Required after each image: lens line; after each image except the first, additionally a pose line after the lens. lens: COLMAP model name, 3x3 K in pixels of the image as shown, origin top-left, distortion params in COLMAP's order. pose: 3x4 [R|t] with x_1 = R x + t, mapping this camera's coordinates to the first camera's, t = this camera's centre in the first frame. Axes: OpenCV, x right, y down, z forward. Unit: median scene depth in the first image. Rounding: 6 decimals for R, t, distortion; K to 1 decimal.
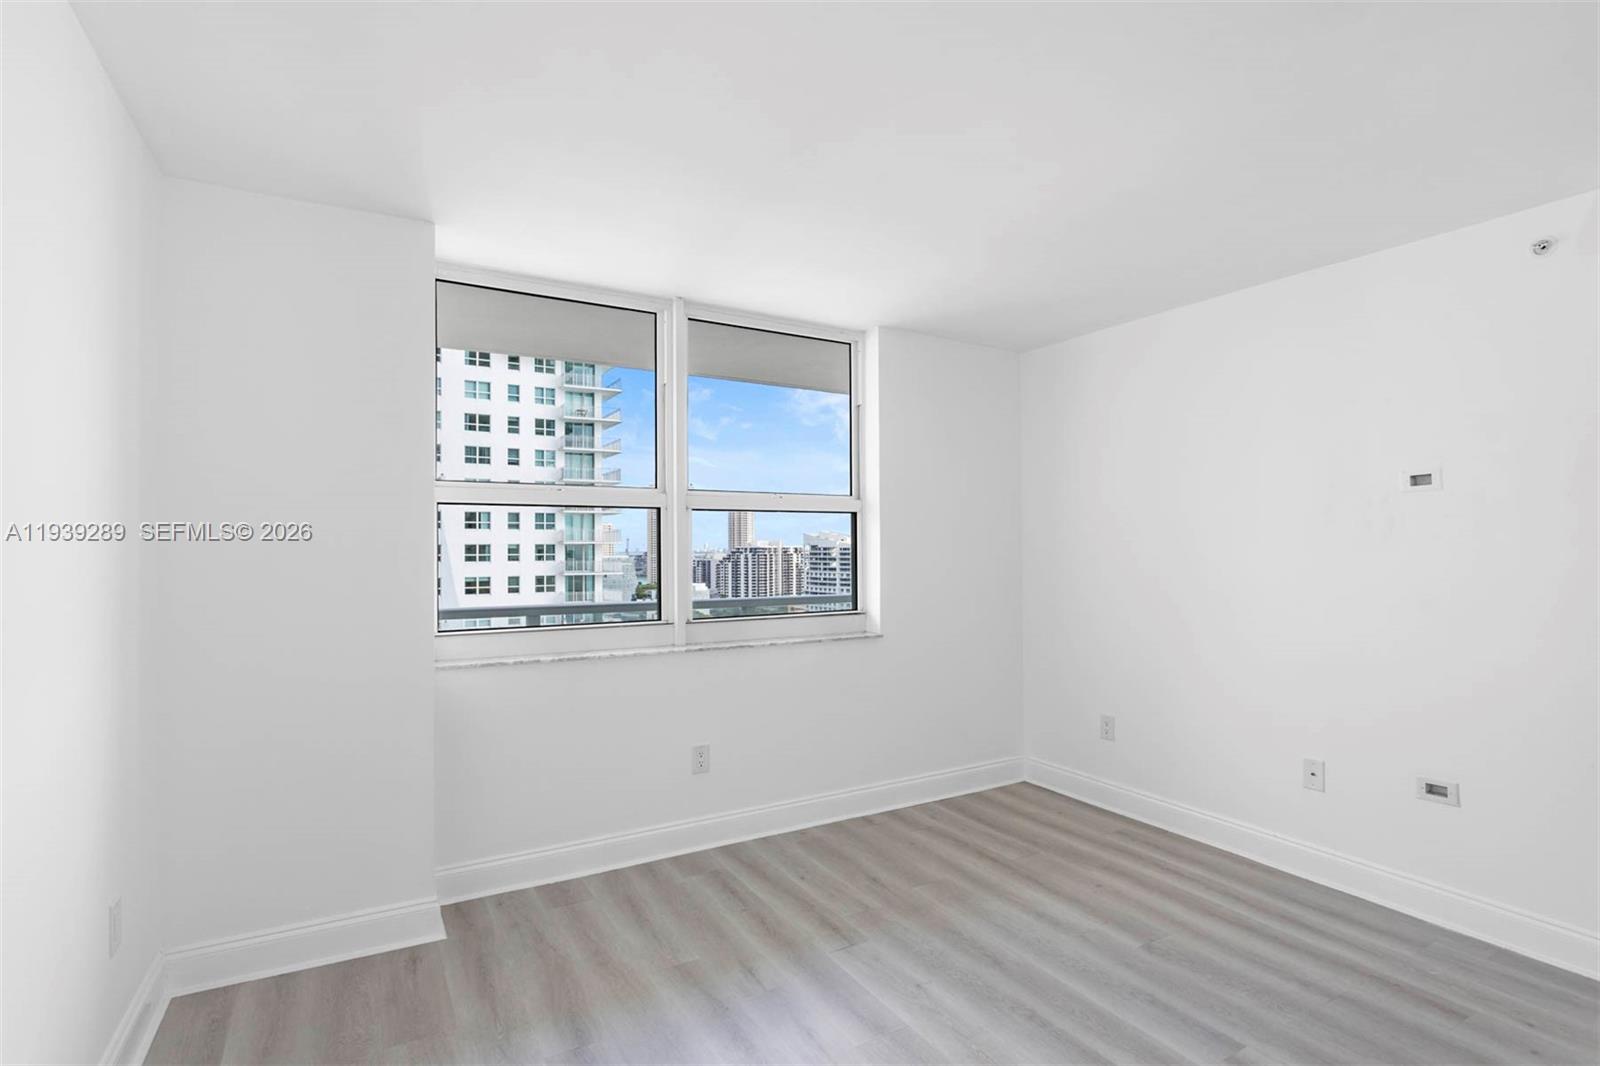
lens RADIAL K [[782.6, 0, 793.3], [0, 782.6, 542.2], [0, 0, 1]] dist [-0.010173, 0.002799]
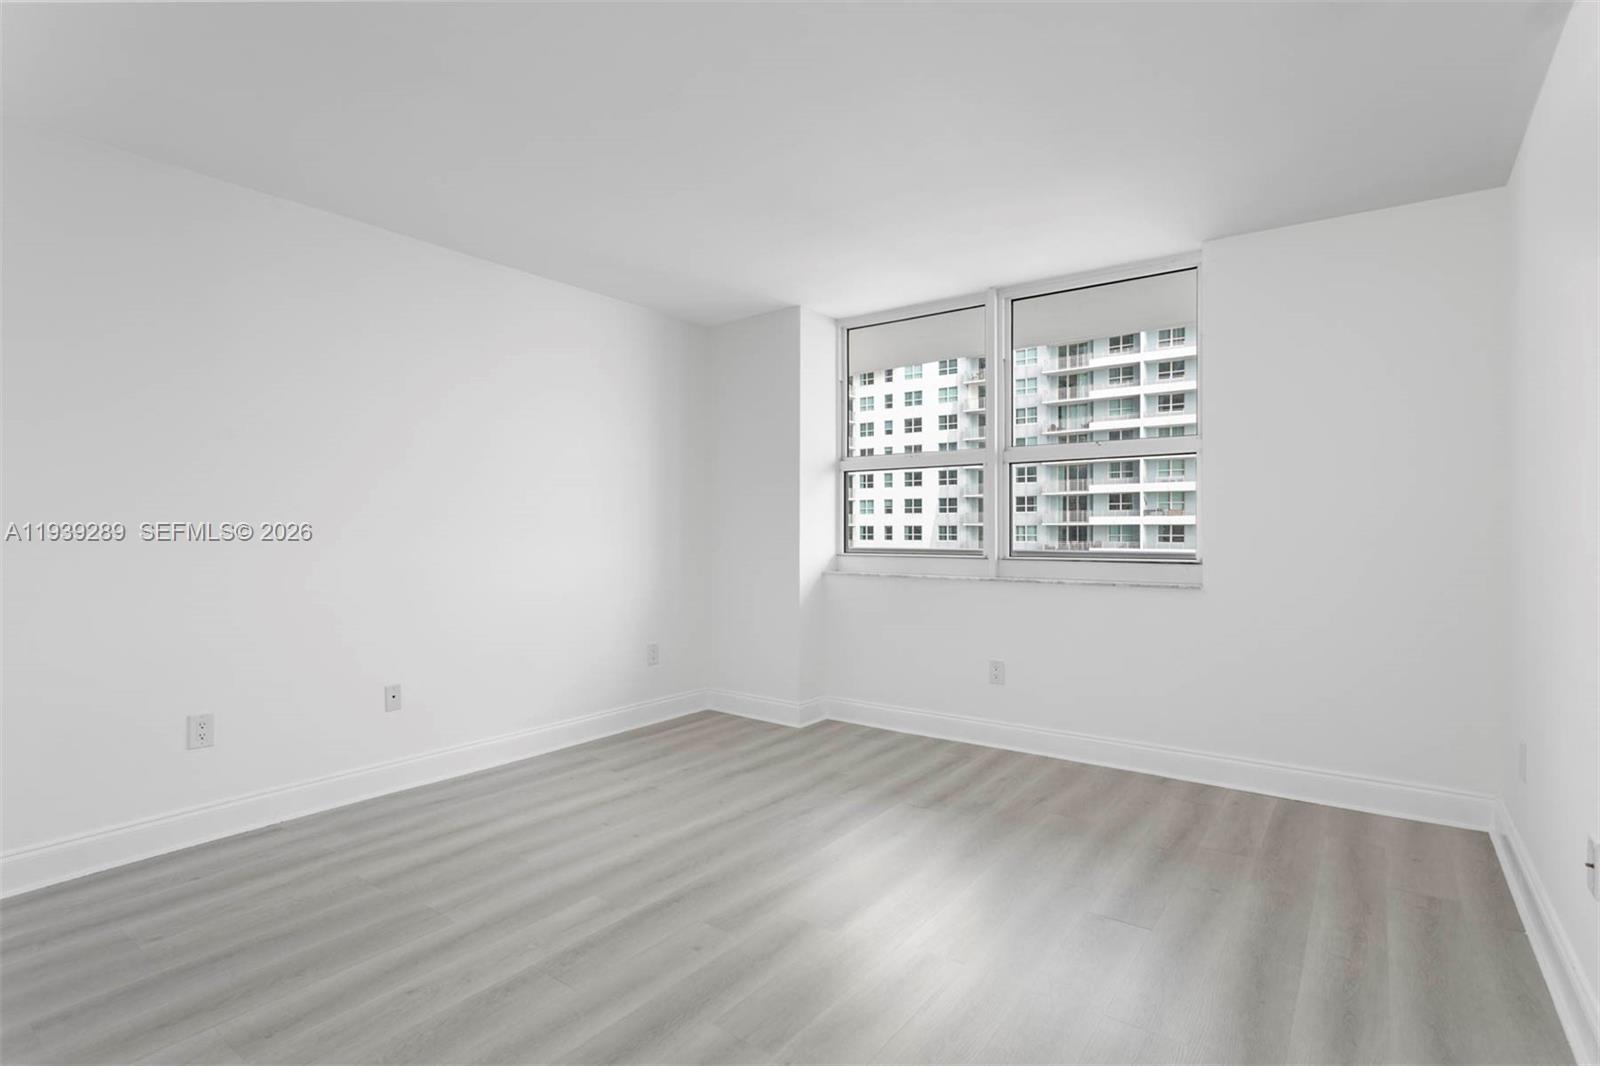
lens RADIAL K [[782.6, 0, 808.9], [0, 782.6, 534.4], [0, 0, 1]] dist [-0.010173, 0.002799]
pose [[0.385229, -0.001864, -0.922819, 0.915104], [0.002411, 0.999997, -0.001014, 0.071552], [0.922818, -0.001834, 0.385232, 0.292984]]
